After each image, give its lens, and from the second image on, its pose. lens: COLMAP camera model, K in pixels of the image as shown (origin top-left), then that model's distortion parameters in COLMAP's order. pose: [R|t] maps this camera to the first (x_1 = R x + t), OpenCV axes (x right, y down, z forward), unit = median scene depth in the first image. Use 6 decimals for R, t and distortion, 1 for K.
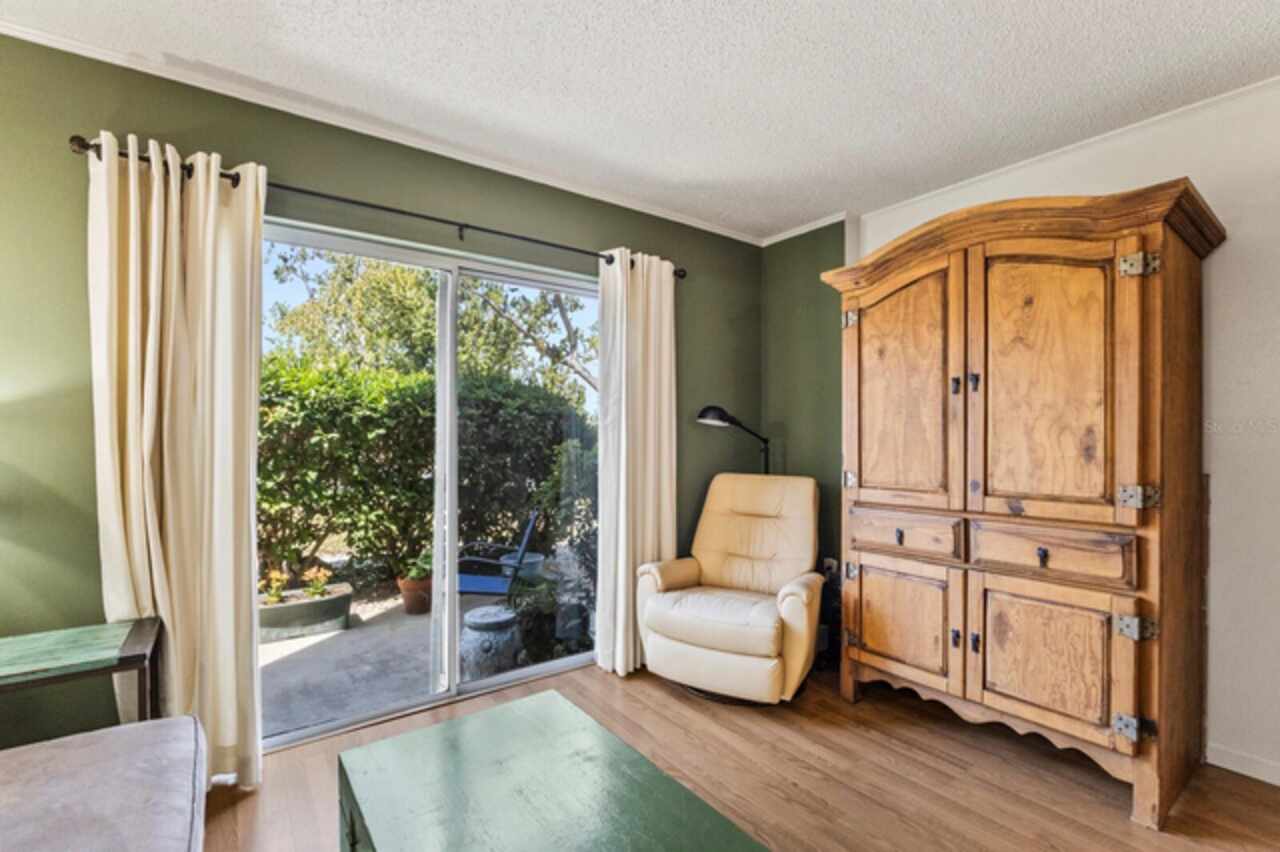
lens RADIAL K [[559.5, 0, 668.1], [0, 559.5, 428.7], [0, 0, 1]] dist [-0.046934, -0.000173]
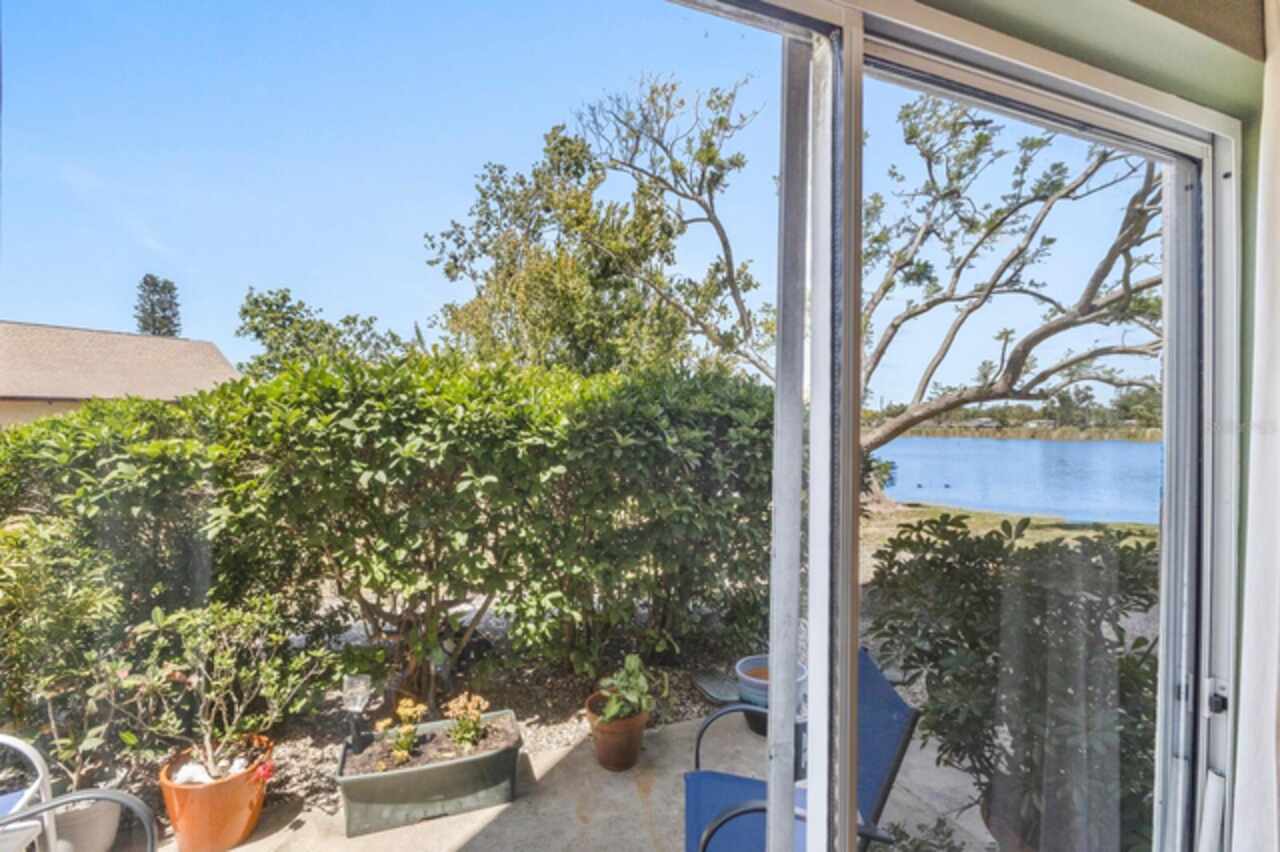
lens RADIAL K [[586.1, 0, 640.0], [0, 586.1, 426.0], [0, 0, 1]] dist [-0.069152, -0.000123]
pose [[0.951251, 0.000009, -0.308418, -0.215672], [0.003175, 0.999947, 0.009823, -0.048063], [0.308402, -0.010323, 0.951200, 0.376826]]
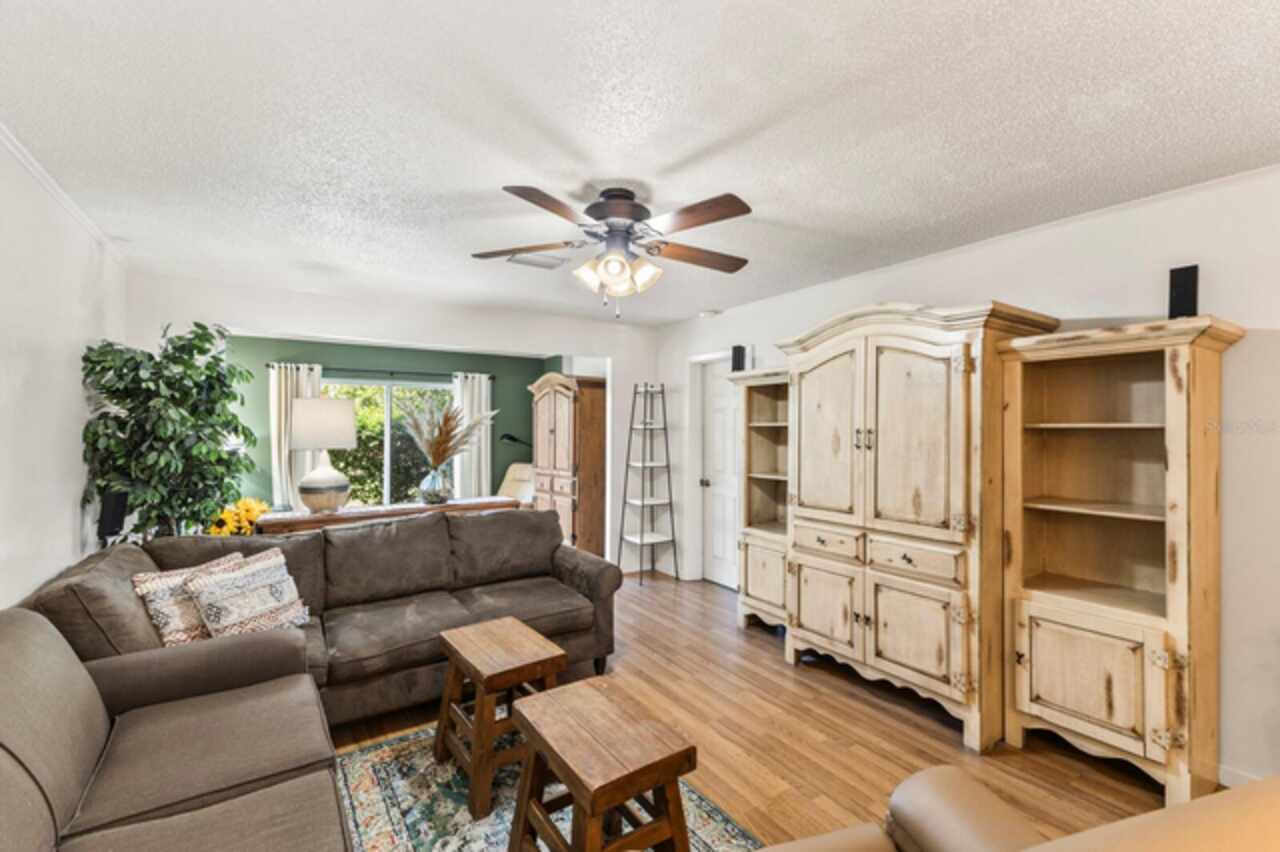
lens RADIAL K [[553.7, 0, 646.0], [0, 553.7, 432.8], [0, 0, 1]] dist [0.021563, -0.000098]
pose [[0.995396, 0.004129, -0.095763, 0.609846], [-0.003785, 0.999986, 0.003782, -0.040362], [0.095778, -0.003403, 0.995397, -0.865083]]
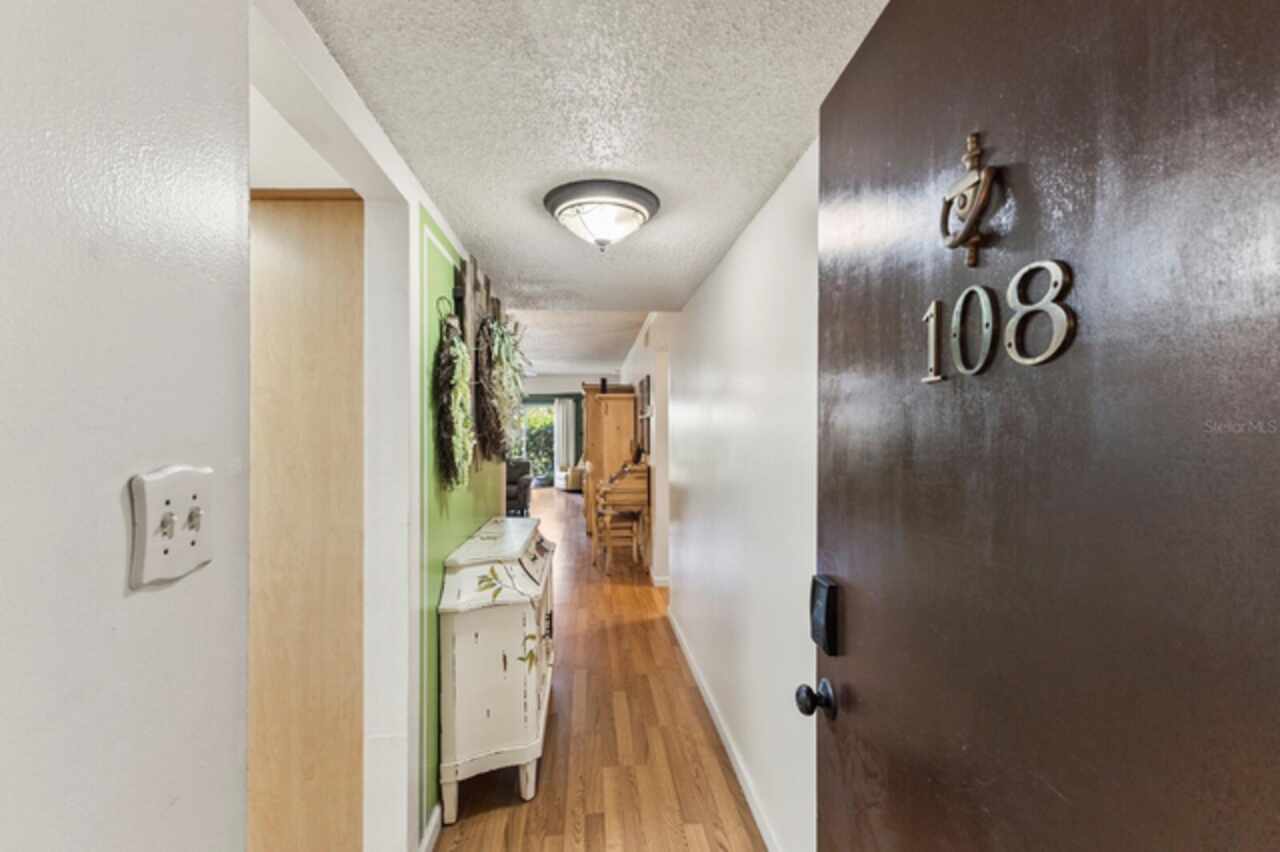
lens RADIAL K [[560.9, 0, 640.0], [0, 560.9, 426.0], [0, 0, 1]] dist [0.003148, 0.000144]
pose [[0.831203, -0.003343, -0.555959, 1.954196], [-0.000903, 0.999972, -0.007363, -0.037707], [0.555969, 0.006622, 0.831177, -1.590597]]
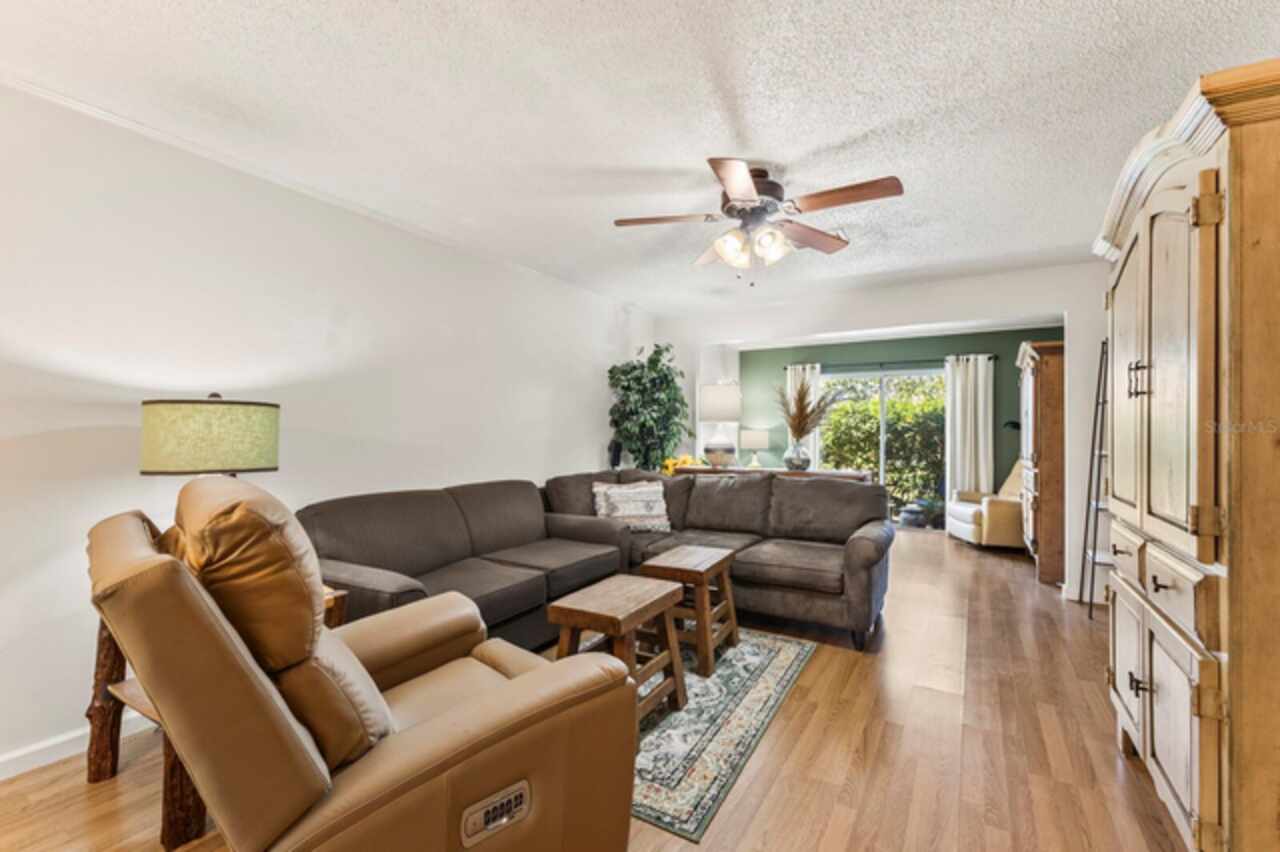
lens RADIAL K [[560.9, 0, 640.0], [0, 560.9, 426.0], [0, 0, 1]] dist [0.003148, 0.000144]
pose [[0.345556, -0.006879, -0.938373, 1.048218], [-0.009729, 0.999893, -0.010913, 0.008094], [0.938348, 0.012901, 0.345452, -0.651823]]
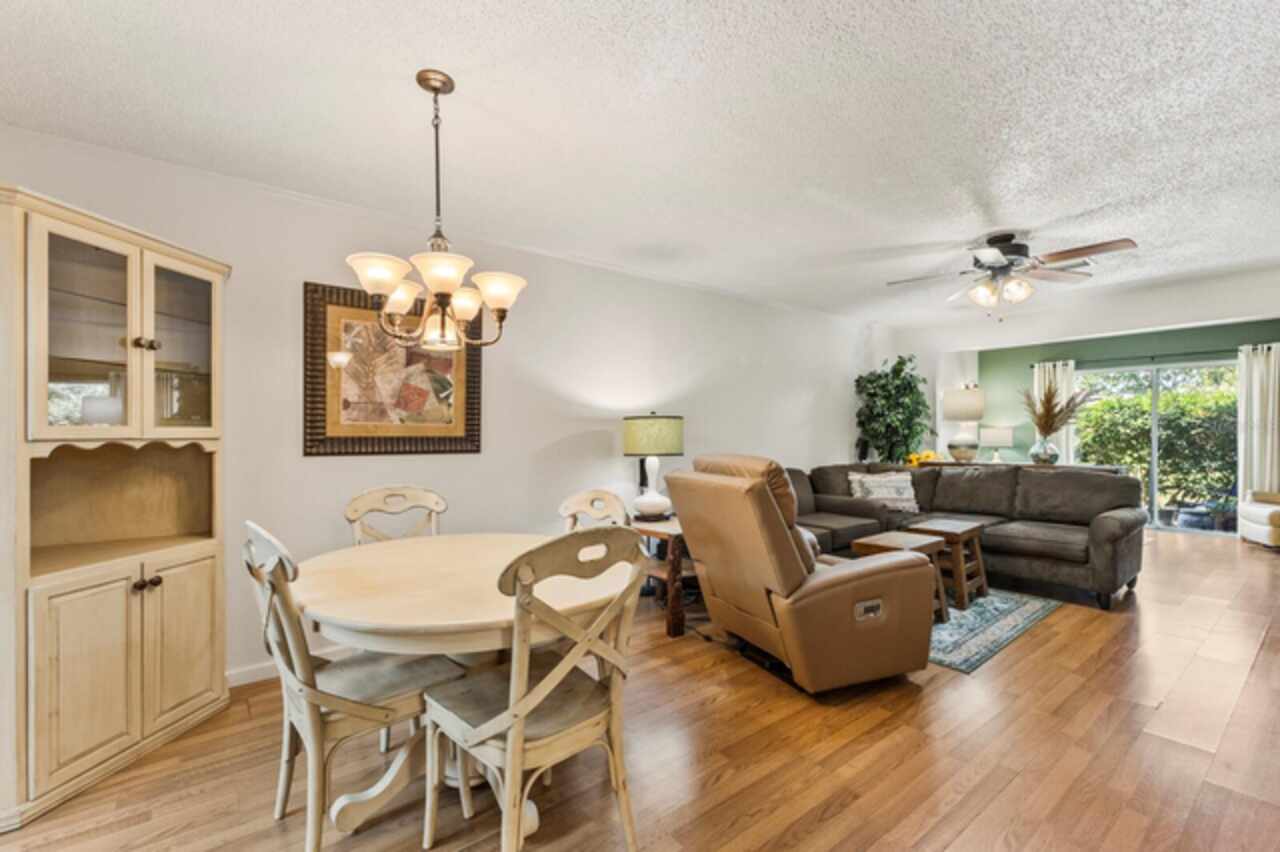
lens RADIAL K [[568.0, 0, 623.1], [0, 568.0, 434.2], [0, 0, 1]] dist [0.001206, -0.000378]
pose [[-0.019167, 0.005642, -0.999800, 1.354532], [-0.000034, 0.999984, 0.005644, 0.007461], [0.999816, 0.000142, -0.019166, -0.860332]]
